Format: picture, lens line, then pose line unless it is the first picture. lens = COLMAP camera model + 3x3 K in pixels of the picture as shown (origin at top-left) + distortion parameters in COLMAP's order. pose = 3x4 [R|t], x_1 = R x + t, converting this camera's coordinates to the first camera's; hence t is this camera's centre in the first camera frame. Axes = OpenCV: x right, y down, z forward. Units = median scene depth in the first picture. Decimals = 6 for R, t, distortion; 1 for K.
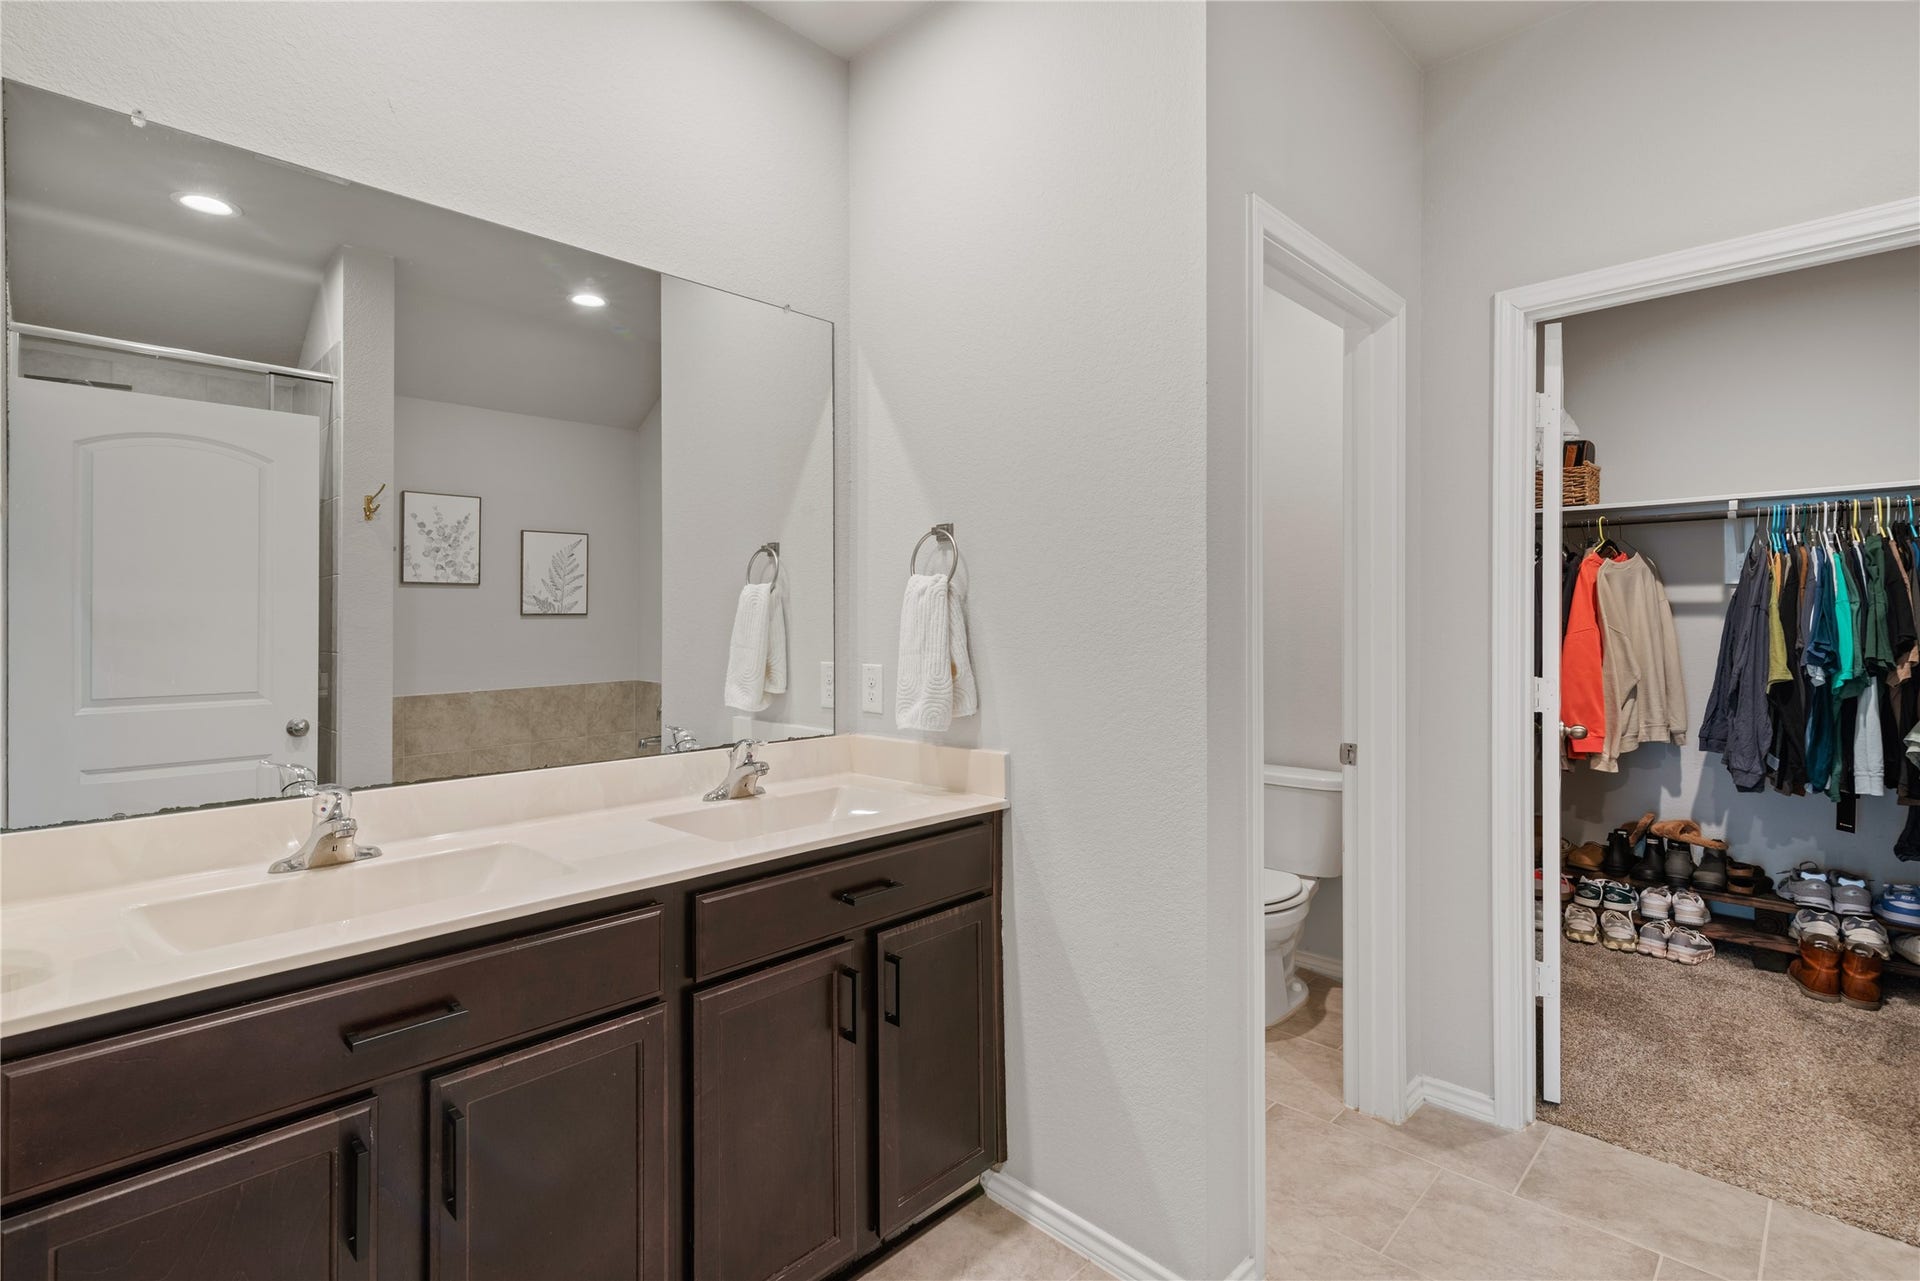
lens RADIAL K [[879.9, 0, 954.3], [0, 879.9, 622.4], [0, 0, 1]] dist [0.002890, -0.000260]
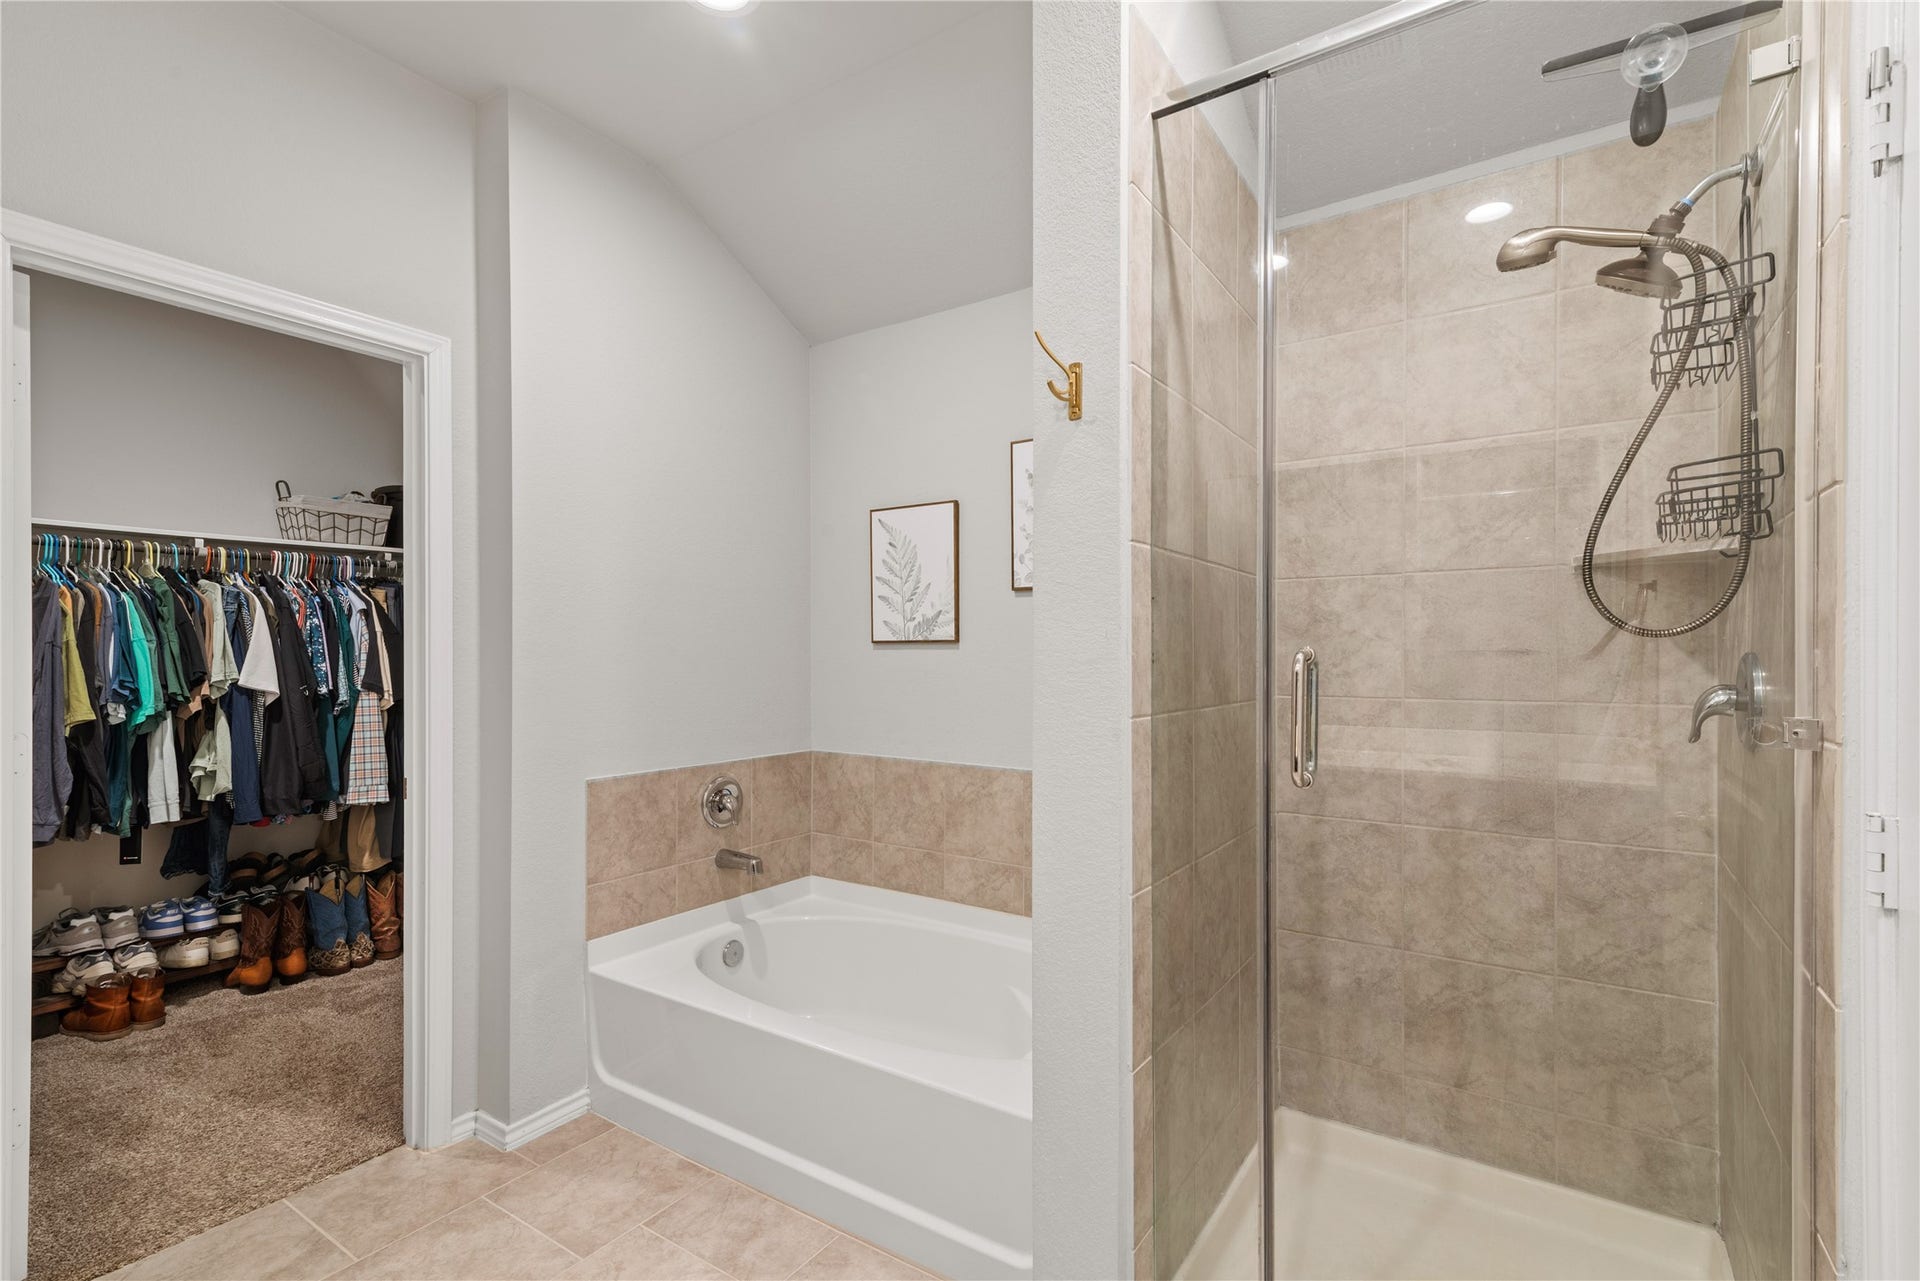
lens RADIAL K [[879.9, 0, 953.9], [0, 879.9, 657.4], [0, 0, 1]] dist [0.002890, -0.000260]
pose [[-0.194465, -0.001307, 0.980909, -0.182857], [0.003341, 0.999992, 0.001995, -0.001877], [-0.980904, 0.003665, -0.194459, 0.264049]]
